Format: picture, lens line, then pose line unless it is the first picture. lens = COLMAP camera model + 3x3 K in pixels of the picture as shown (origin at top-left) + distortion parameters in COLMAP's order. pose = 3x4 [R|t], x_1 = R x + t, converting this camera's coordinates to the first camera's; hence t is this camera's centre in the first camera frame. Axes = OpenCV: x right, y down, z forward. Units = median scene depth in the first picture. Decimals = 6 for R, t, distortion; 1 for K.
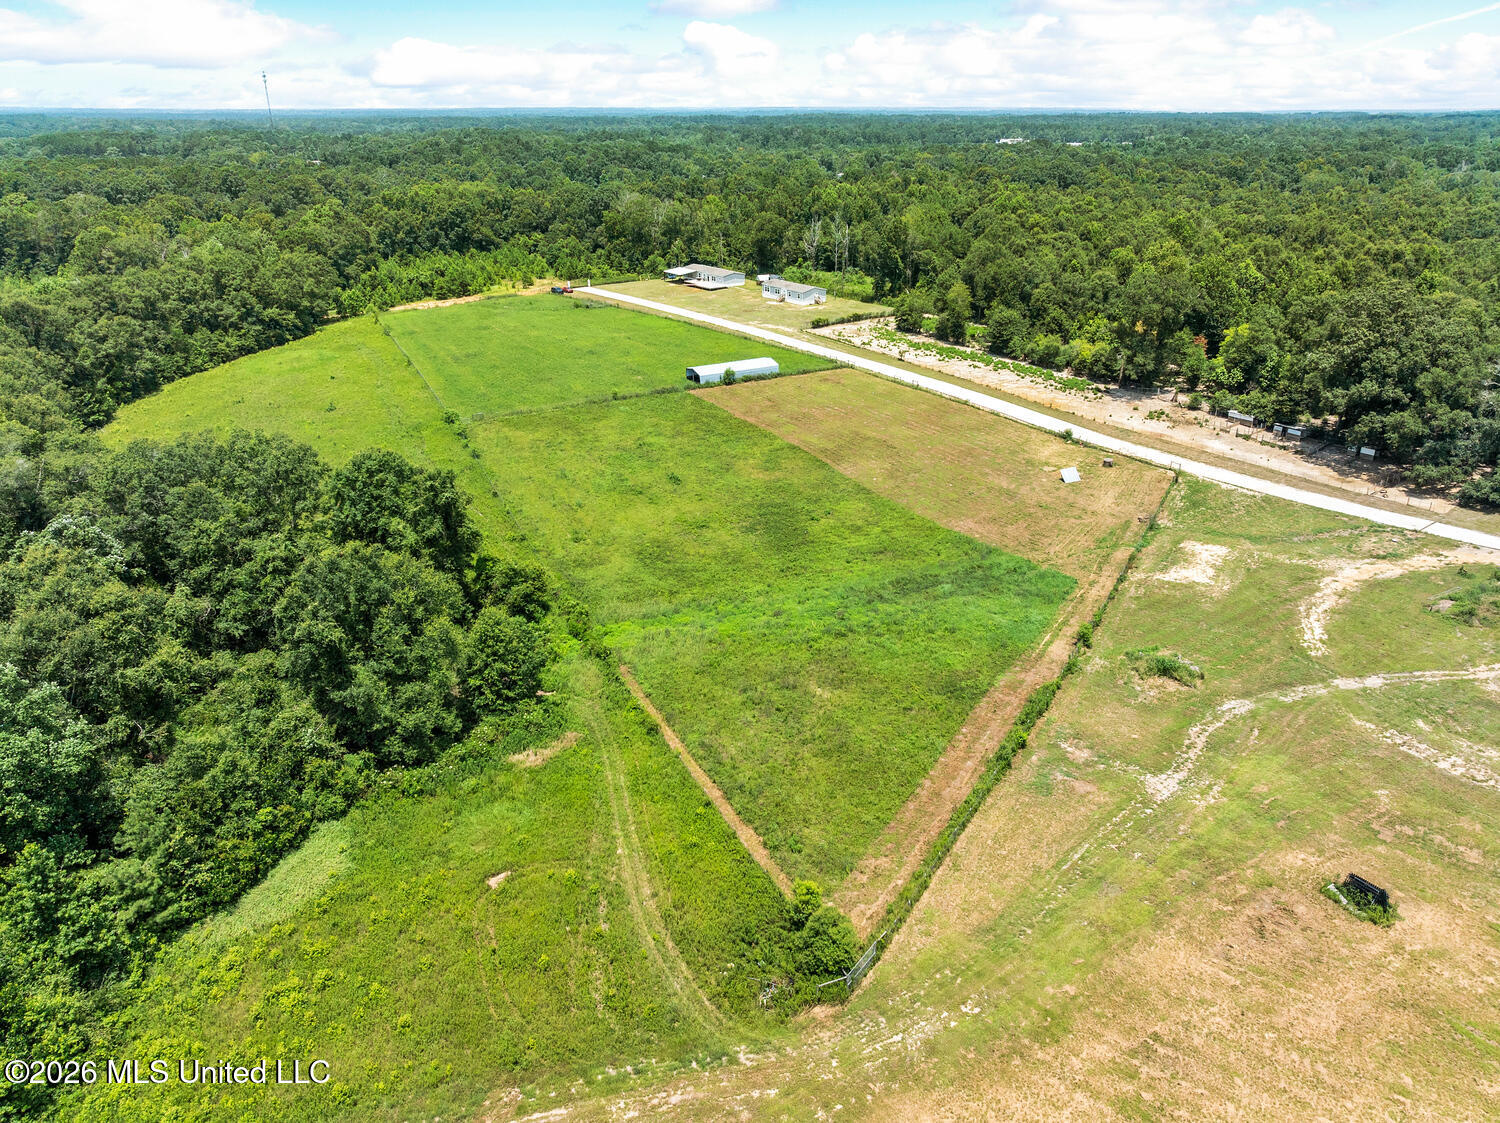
lens RADIAL K [[1054.0, 0, 757.7], [0, 1054.0, 557.9], [0, 0, 1]] dist [-0.003607, -0.010987]
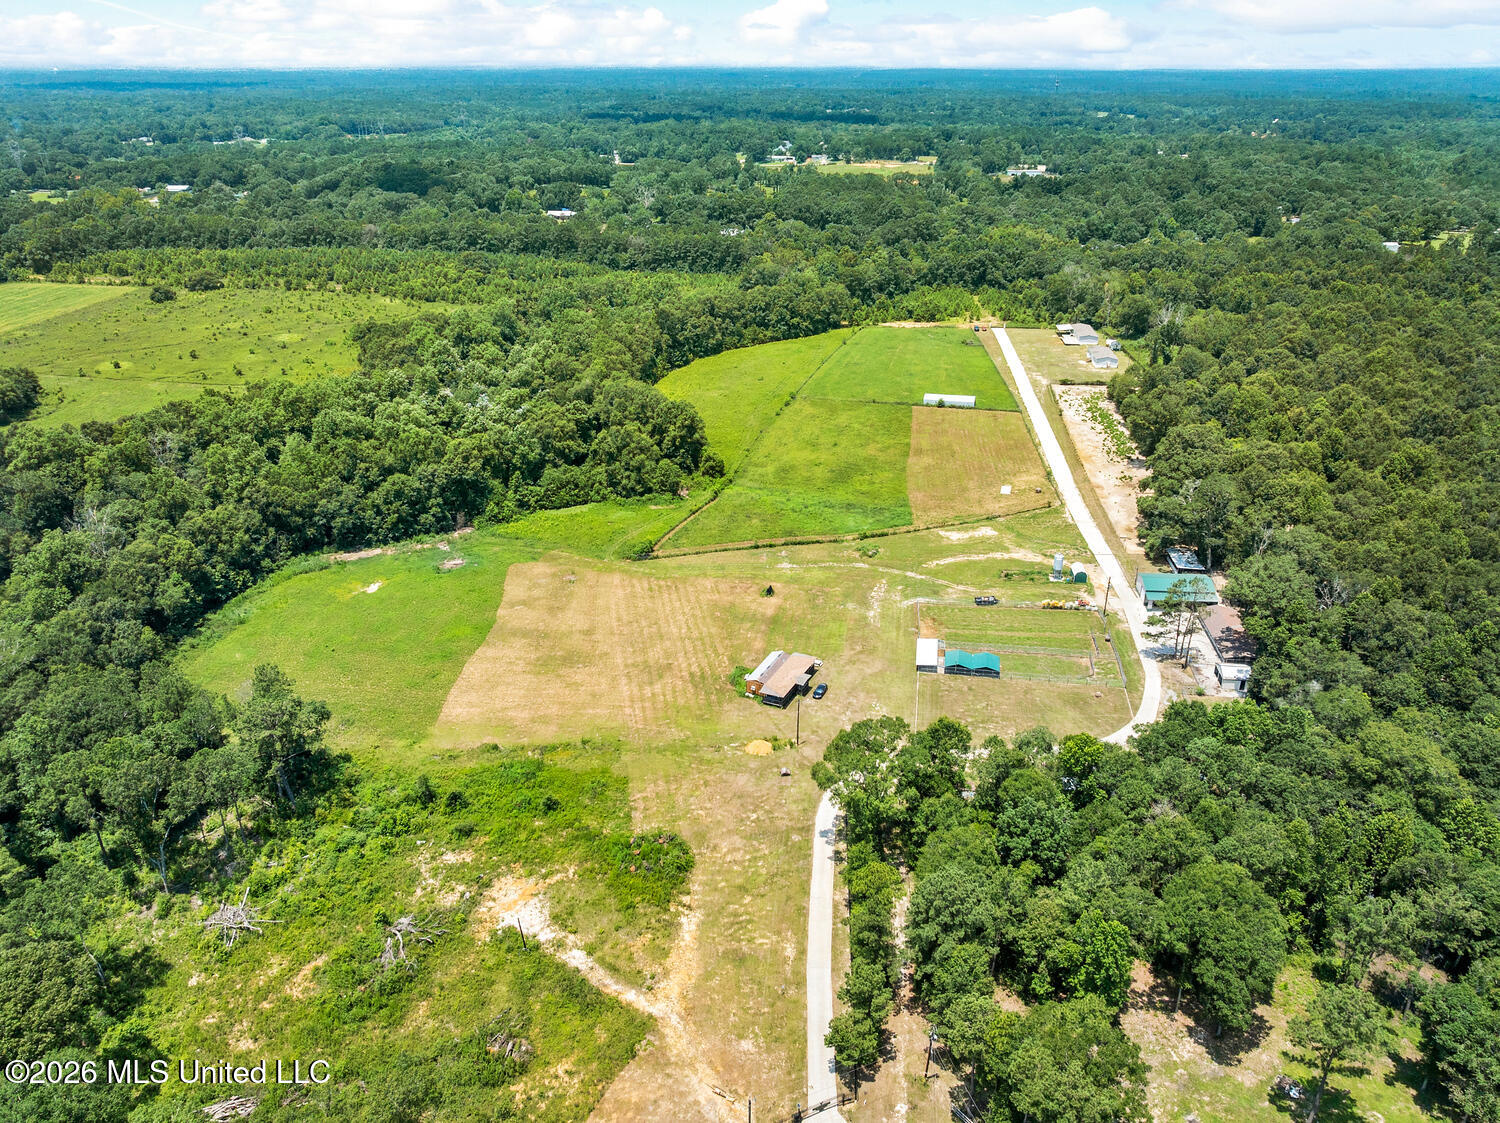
lens RADIAL K [[1054.0, 0, 757.7], [0, 1054.0, 557.9], [0, 0, 1]] dist [-0.003607, -0.010987]
pose [[0.741246, 0.289357, -0.605662, 0.946513], [-0.267533, 0.954903, 0.128786, -0.072026], [0.615614, 0.066573, 0.785231, -0.604869]]
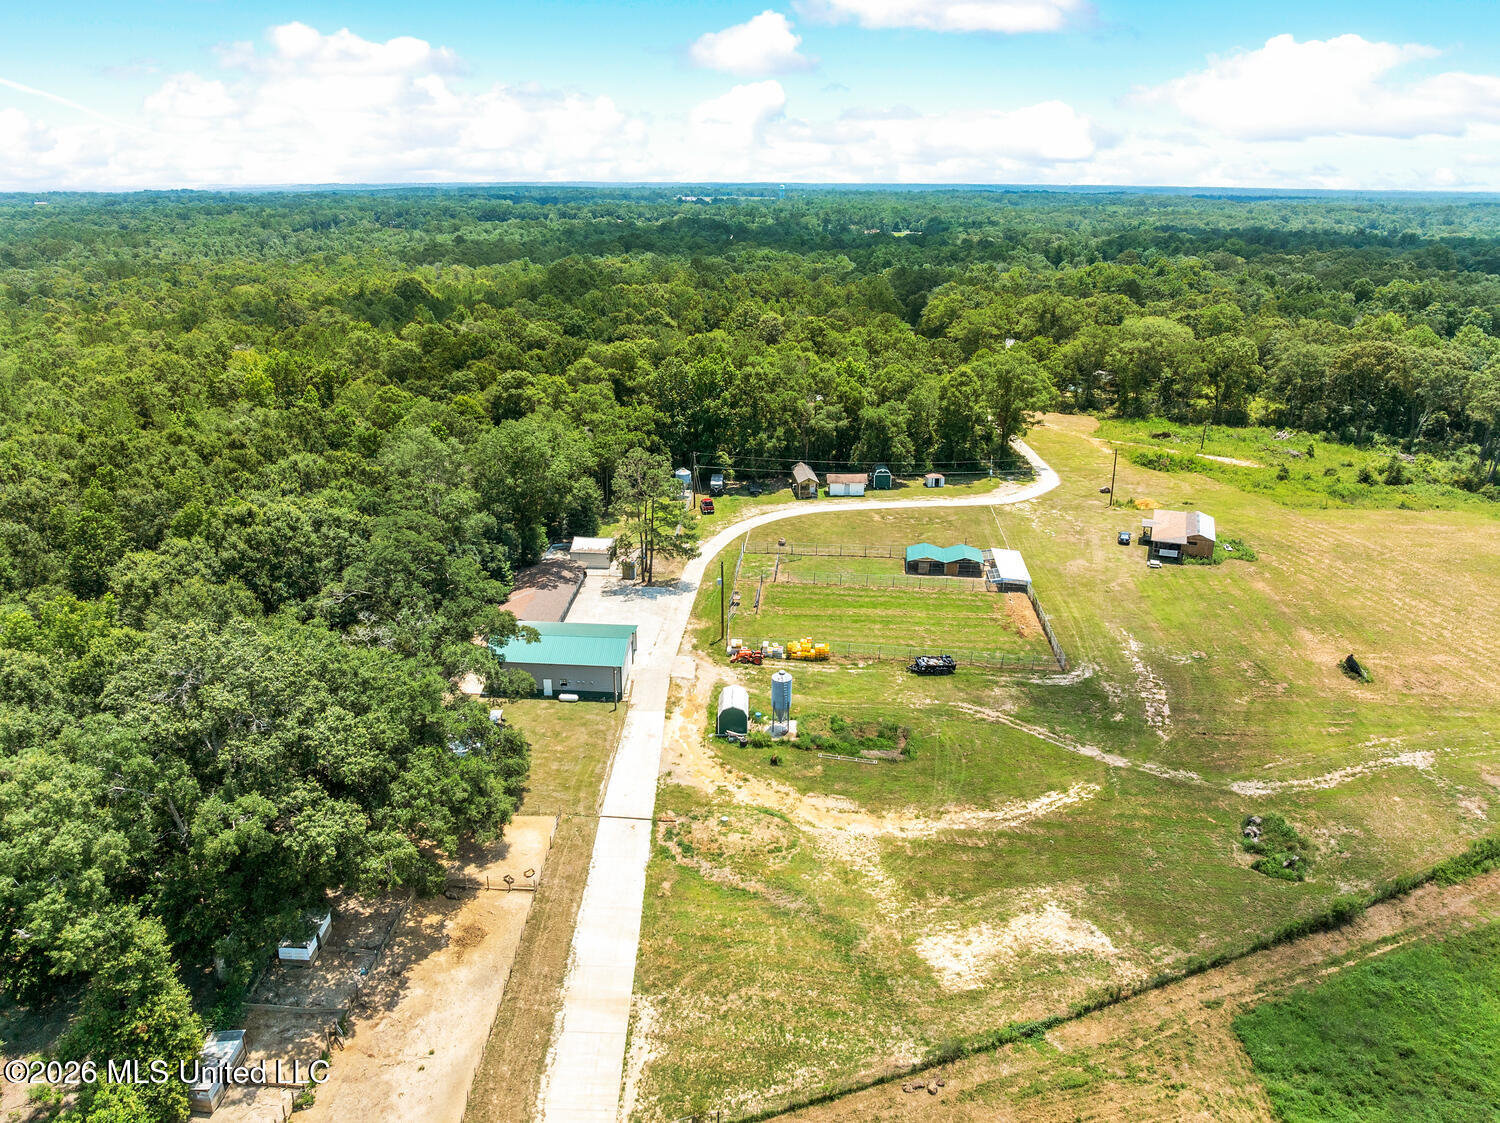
lens RADIAL K [[1049.7, 0, 758.1], [0, 1049.7, 569.4], [0, 0, 1]] dist [-0.033392, -0.011500]
pose [[-0.795697, -0.213957, 0.566647, 0.163475], [0.236088, 0.751982, 0.615455, -0.388233], [-0.557790, 0.623494, -0.547837, 0.878437]]
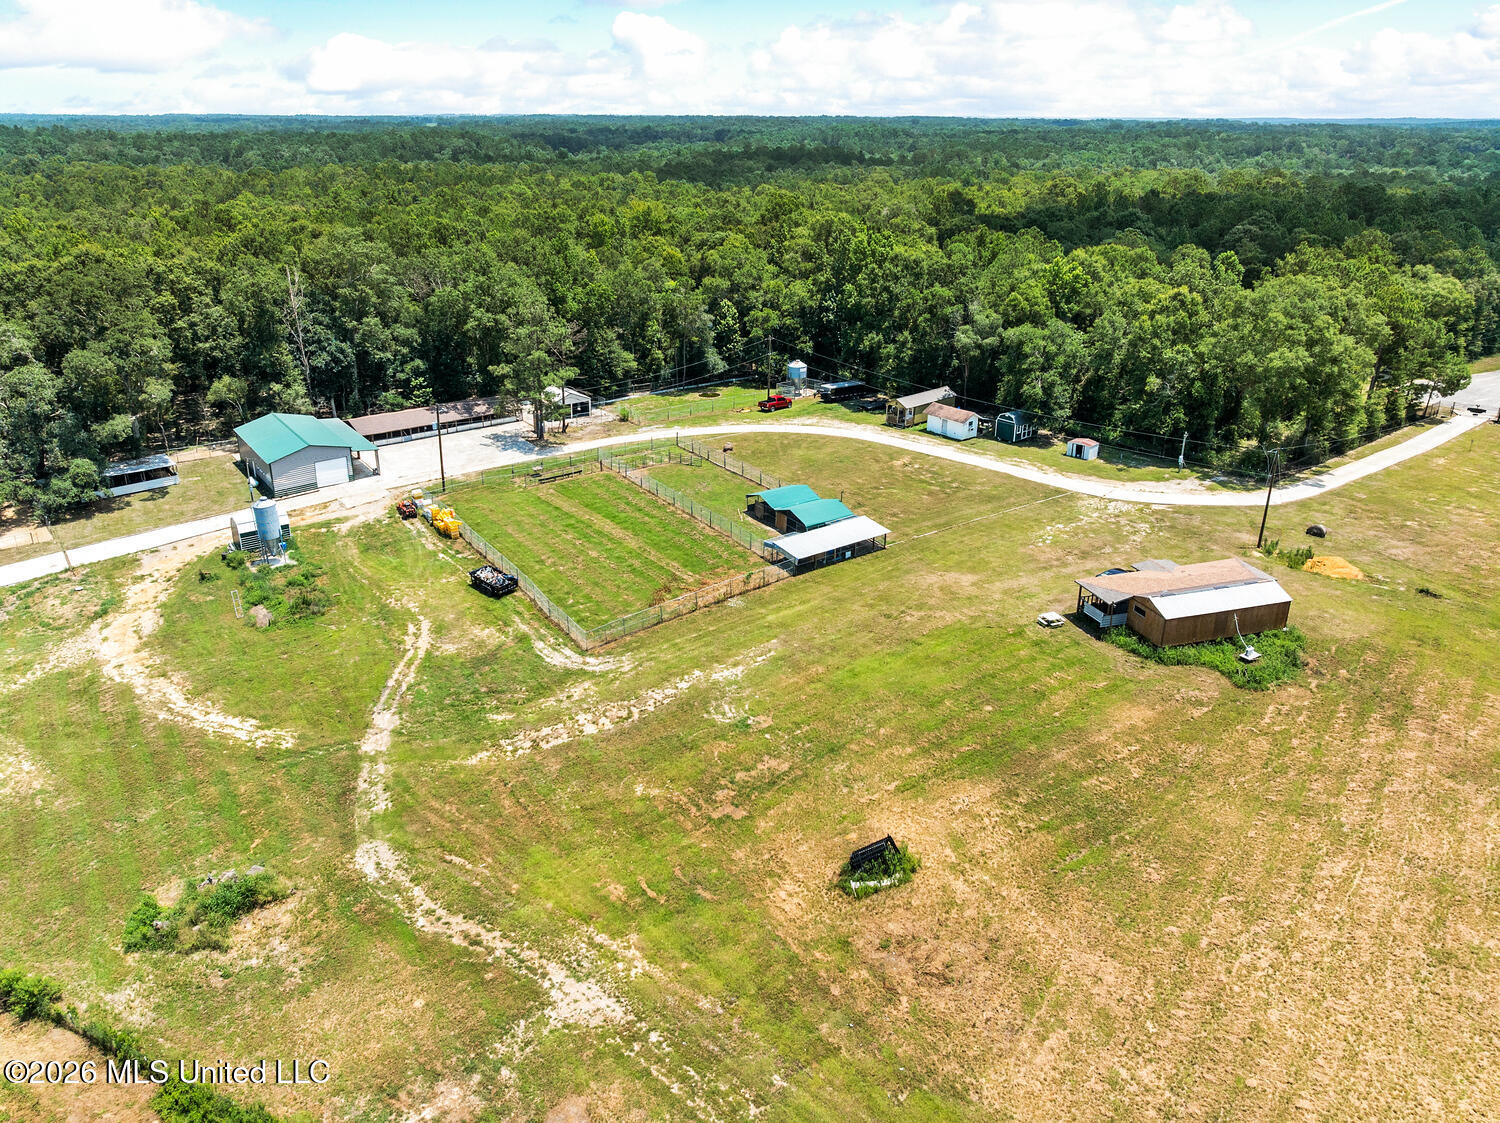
lens RADIAL K [[1065.9, 0, 738.2], [0, 1065.9, 581.2], [0, 0, 1]] dist [-0.017607, -0.004973]
pose [[-0.011949, -0.402672, 0.915267, -0.032787], [0.391710, 0.840291, 0.374800, -0.079178], [-0.920011, 0.362998, 0.147690, 0.337995]]
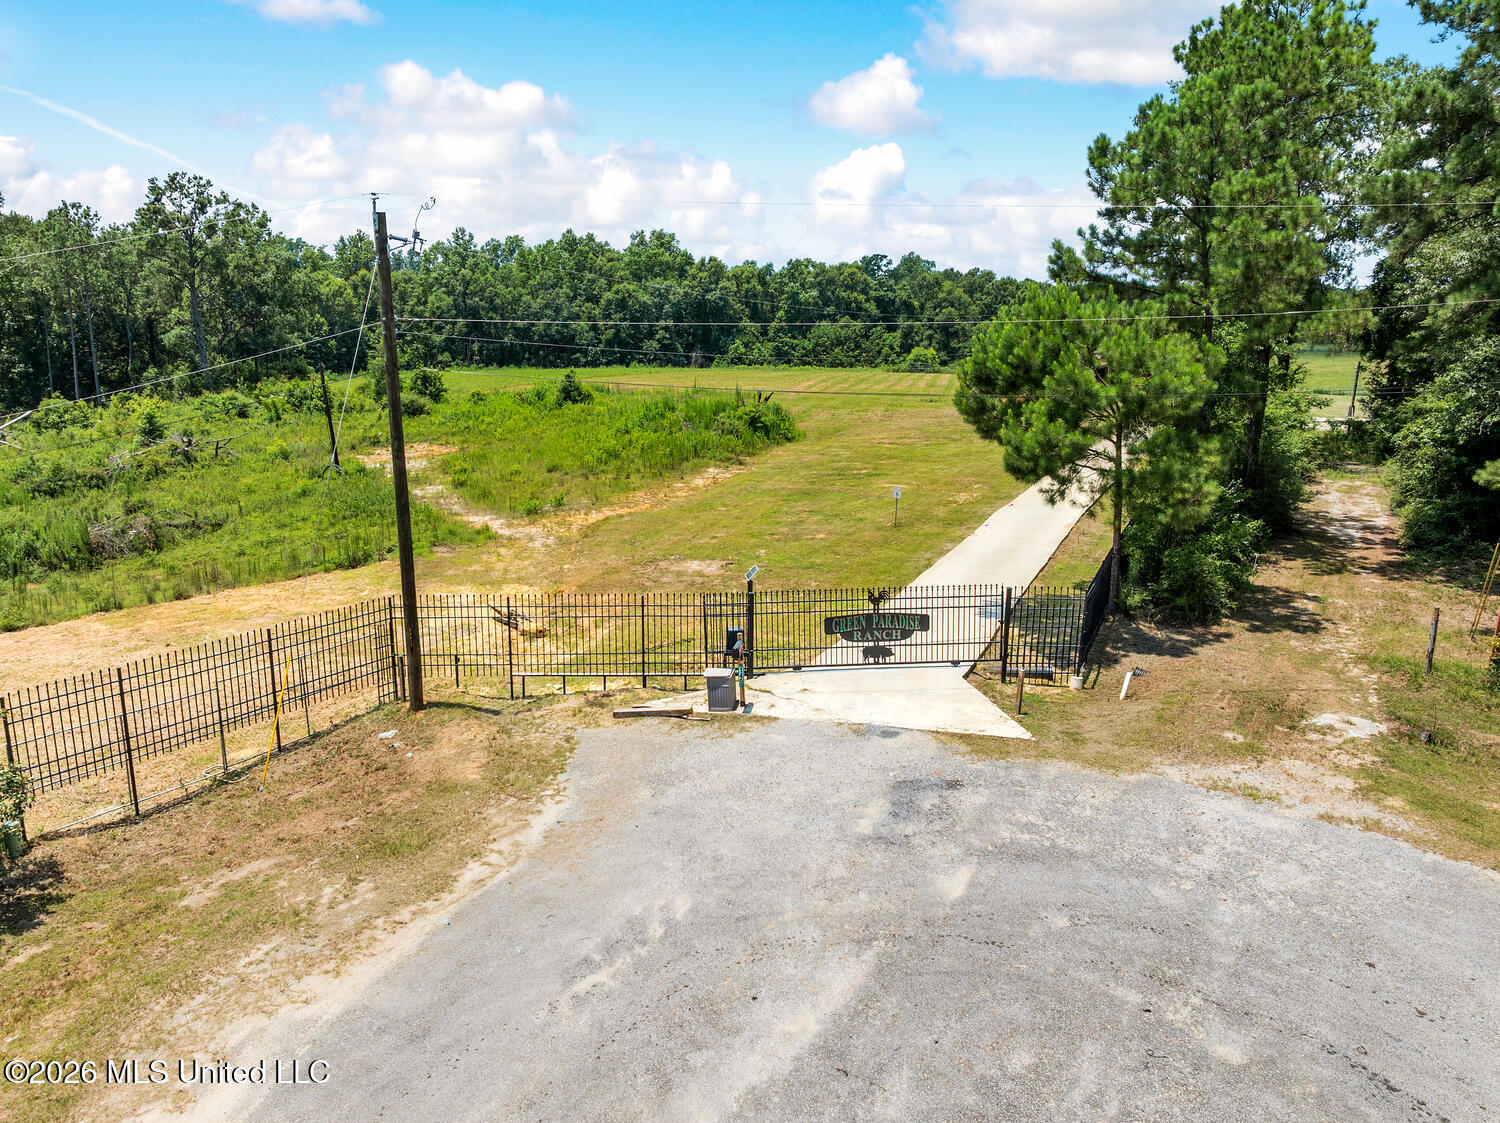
lens RADIAL K [[1049.7, 0, 758.1], [0, 1049.7, 569.4], [0, 0, 1]] dist [-0.033392, -0.011500]
pose [[0.426721, 0.181278, -0.886029, 0.776688], [-0.362337, 0.931907, 0.016159, 0.335453], [0.828626, 0.314146, 0.463348, -0.101420]]
